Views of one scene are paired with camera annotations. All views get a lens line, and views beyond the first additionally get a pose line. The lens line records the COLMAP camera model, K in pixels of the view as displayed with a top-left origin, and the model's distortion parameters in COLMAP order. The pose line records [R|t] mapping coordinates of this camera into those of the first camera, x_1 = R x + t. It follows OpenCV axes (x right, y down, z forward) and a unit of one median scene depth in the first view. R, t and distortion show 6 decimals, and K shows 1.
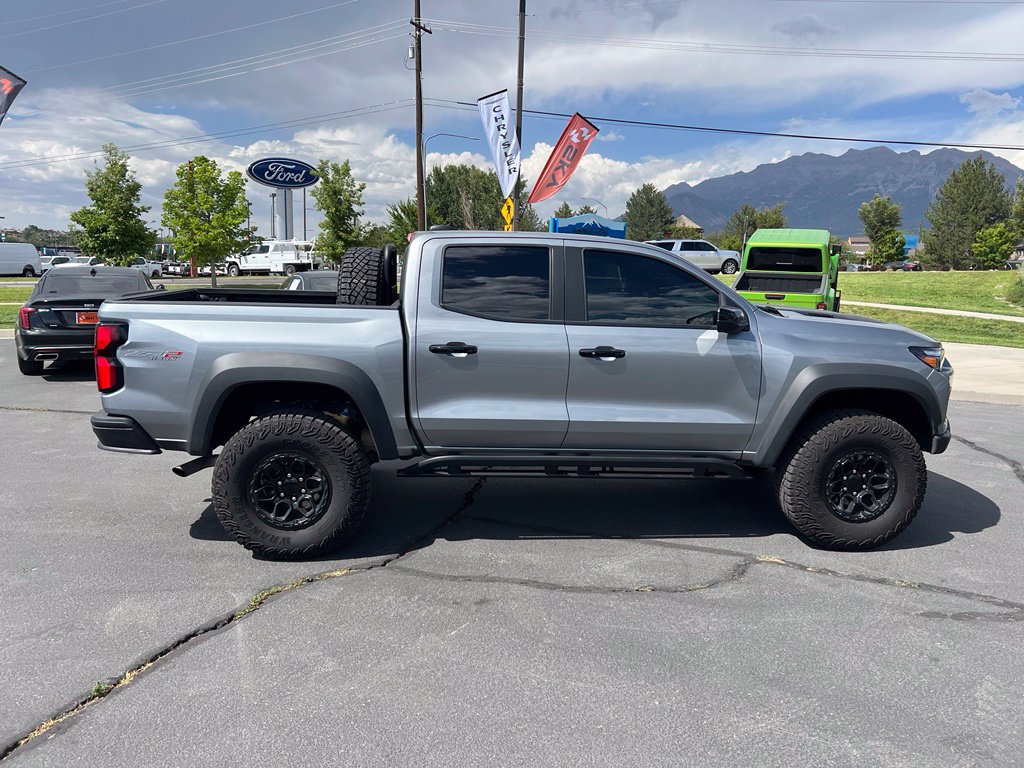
lens RADIAL K [[775.2, 0, 506.1], [0, 775.2, 376.5], [0, 0, 1]] dist [0.036905, -0.043746]
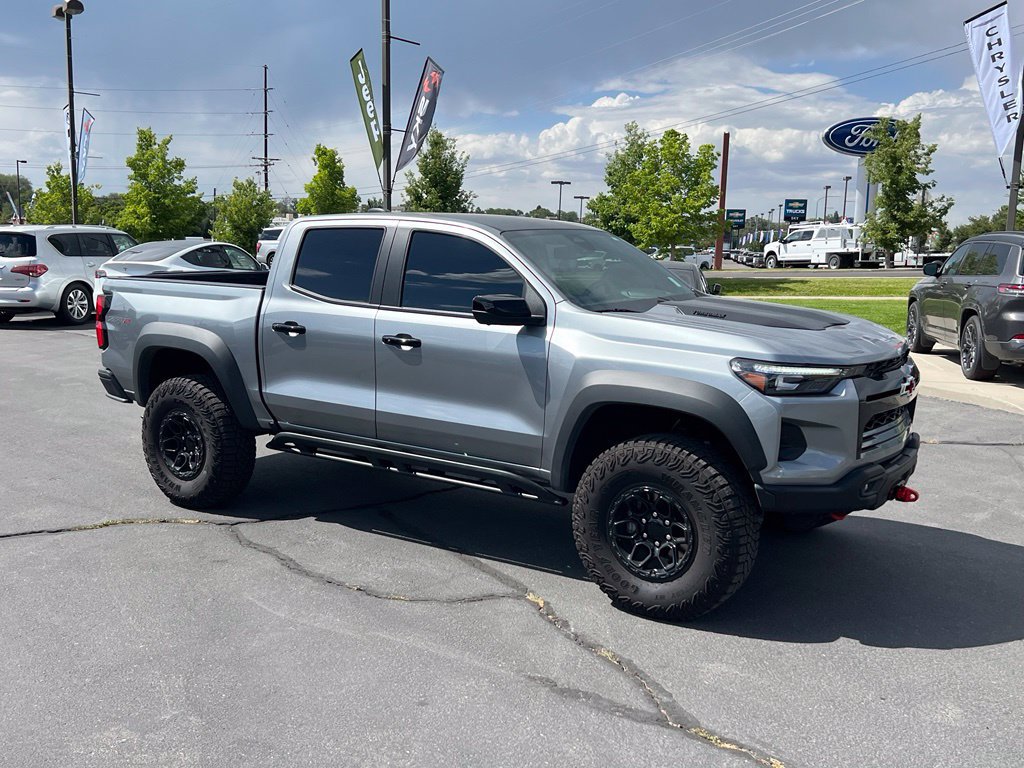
lens RADIAL K [[989.1, 0, 509.0], [0, 989.1, 383.8], [0, 0, 1]] dist [0.030918, 0.000000]
pose [[0.782183, 0.082091, -0.617618, 0.948631], [-0.090863, 0.995714, 0.017271, -0.010960], [0.616388, 0.042609, 0.786289, 0.139496]]
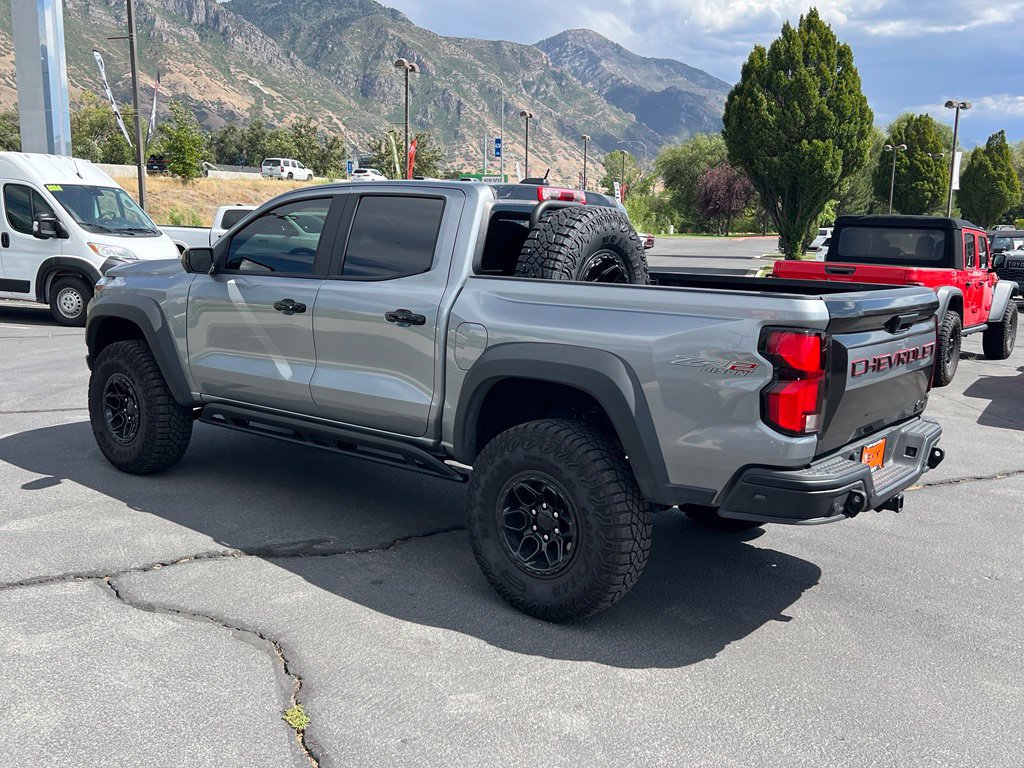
lens RADIAL K [[955.5, 0, 523.0], [0, 955.5, 382.9], [0, 0, 1]] dist [0.016707, 0.000000]
pose [[-0.738215, -0.149753, 0.657733, -0.857656], [0.057366, 0.957578, 0.282407, -0.306423], [-0.672122, 0.246208, -0.698307, 1.981640]]
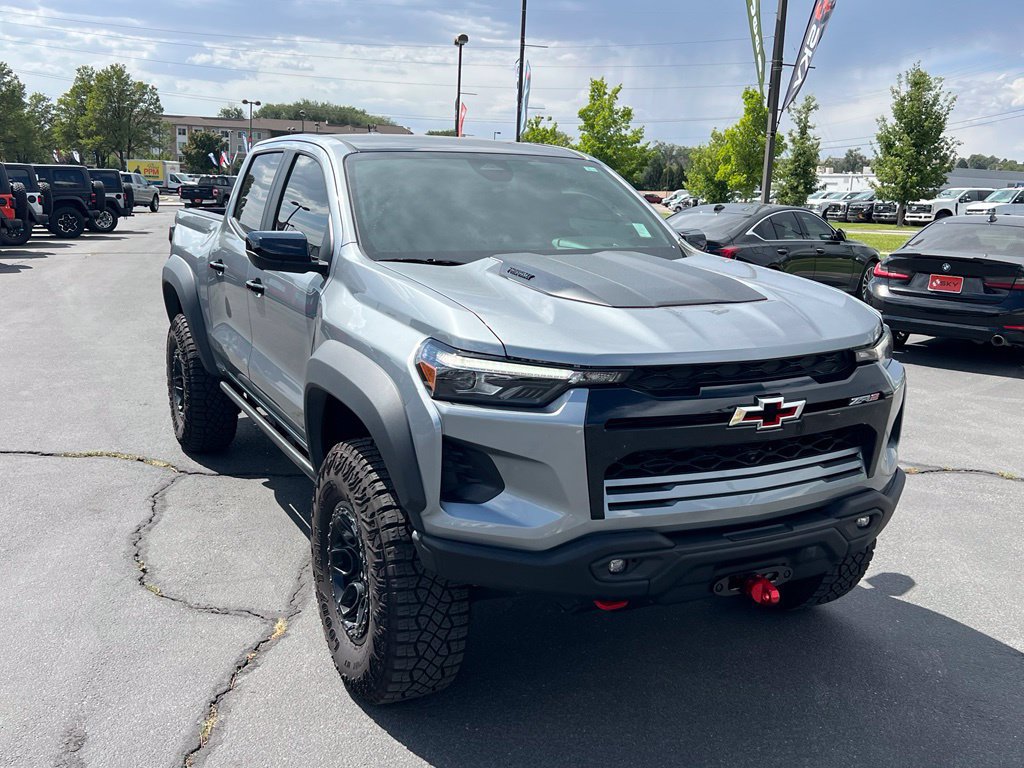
lens RADIAL K [[988.9, 0, 514.7], [0, 988.9, 383.8], [0, 0, 1]] dist [0.035944, 0.000000]
pose [[0.396910, 0.177108, -0.900608, 1.123144], [-0.157727, 0.979772, 0.123163, -0.096596], [0.904204, 0.093166, 0.416816, 0.809918]]
